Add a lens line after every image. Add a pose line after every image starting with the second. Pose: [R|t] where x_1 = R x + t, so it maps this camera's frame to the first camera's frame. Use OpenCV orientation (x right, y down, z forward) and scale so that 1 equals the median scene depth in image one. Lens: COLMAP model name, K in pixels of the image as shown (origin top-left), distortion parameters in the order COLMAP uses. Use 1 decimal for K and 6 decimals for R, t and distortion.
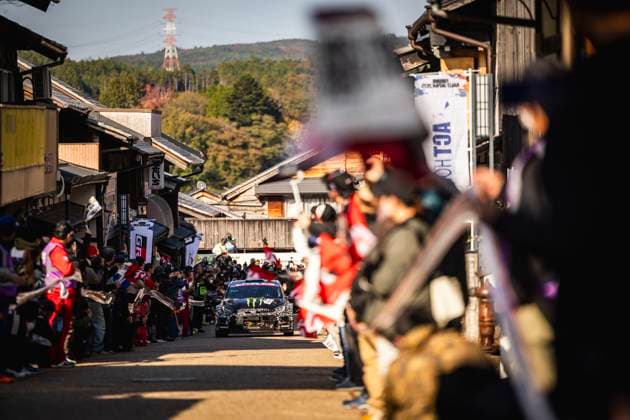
lens RADIAL K [[4143.4, 0, 314.5], [0, 4143.4, 209.6], [0, 0, 1]] dist [-0.207511, 0.000000]
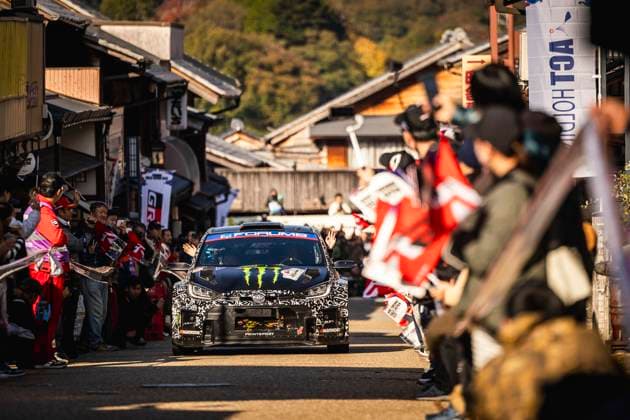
lens RADIAL K [[4143.4, 0, 315.4], [0, 4143.4, 210.7], [0, 0, 1]] dist [-0.207511, 0.000000]
pose [[0.999891, 0.001838, -0.014676, -0.002295], [-0.001800, 0.999995, 0.002640, 0.007638], [0.014681, -0.002613, 0.999889, 0.255513]]
